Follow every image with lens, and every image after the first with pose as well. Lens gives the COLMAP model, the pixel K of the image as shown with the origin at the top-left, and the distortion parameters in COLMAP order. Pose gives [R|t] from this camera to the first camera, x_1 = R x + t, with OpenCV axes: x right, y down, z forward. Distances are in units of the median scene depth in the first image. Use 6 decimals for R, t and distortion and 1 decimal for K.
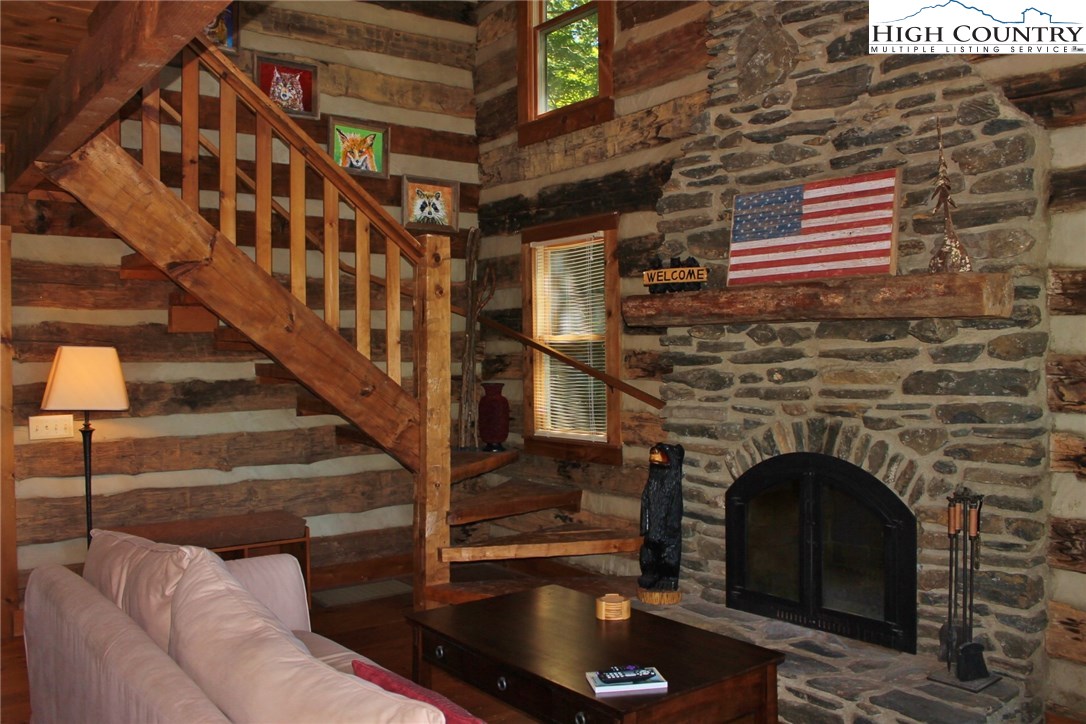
lens RADIAL K [[929.6, 0, 551.5], [0, 929.6, 371.2], [0, 0, 1]] dist [-0.146610, 0.122936]
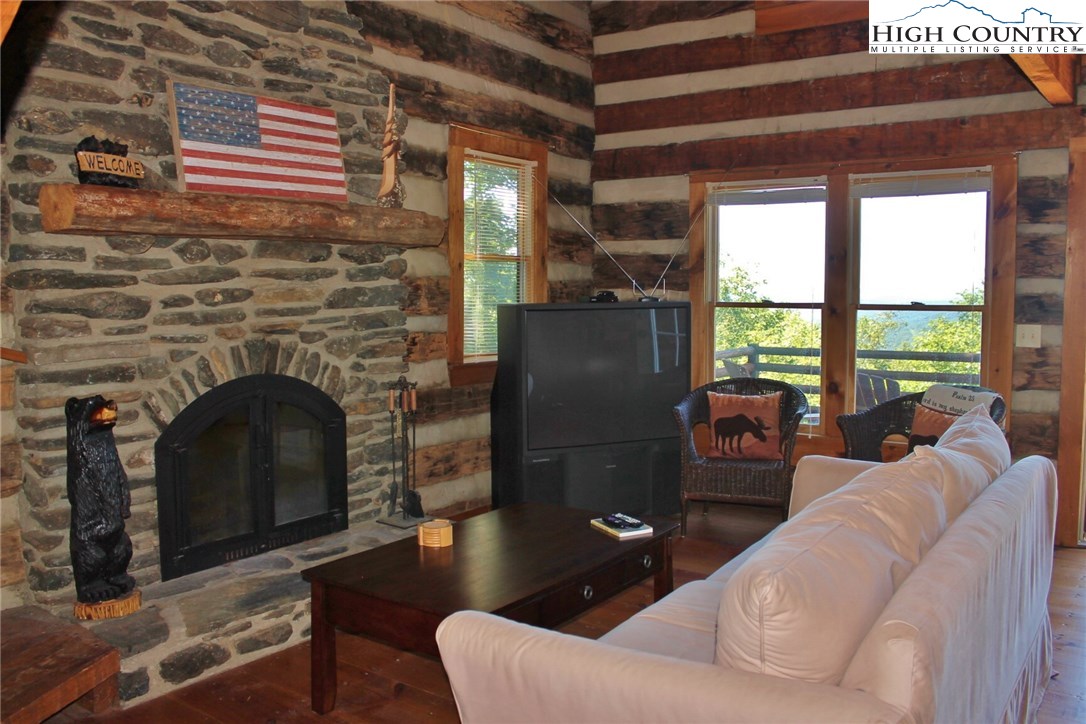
lens RADIAL K [[929.6, 0, 552.6], [0, 929.6, 366.1], [0, 0, 1]] dist [-0.146610, 0.122936]
pose [[-0.285626, -0.072743, 0.955577, -0.733478], [0.028707, 0.996018, 0.084402, 0.006438], [-0.957911, 0.051539, -0.282400, 0.968964]]
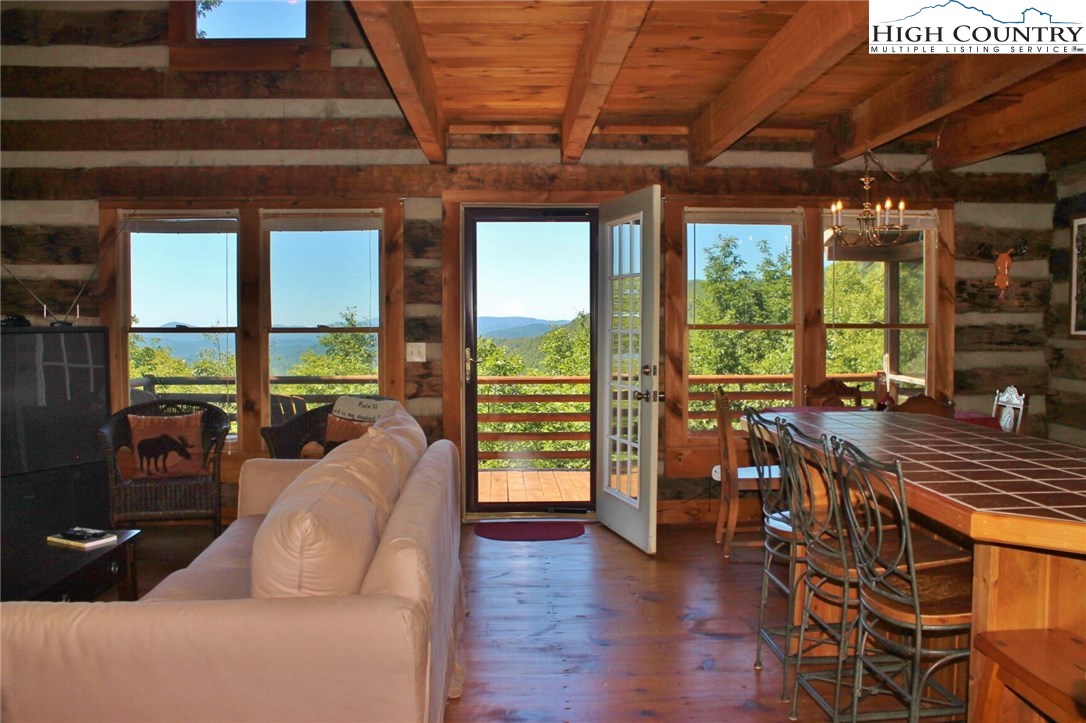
lens RADIAL K [[929.6, 0, 546.5], [0, 929.6, 362.4], [0, 0, 1]] dist [-0.146610, 0.122936]
pose [[-0.816370, -0.015743, 0.577315, -0.782632], [0.019480, 0.998309, 0.054770, 0.025400], [-0.577201, 0.055959, -0.814683, 1.098334]]
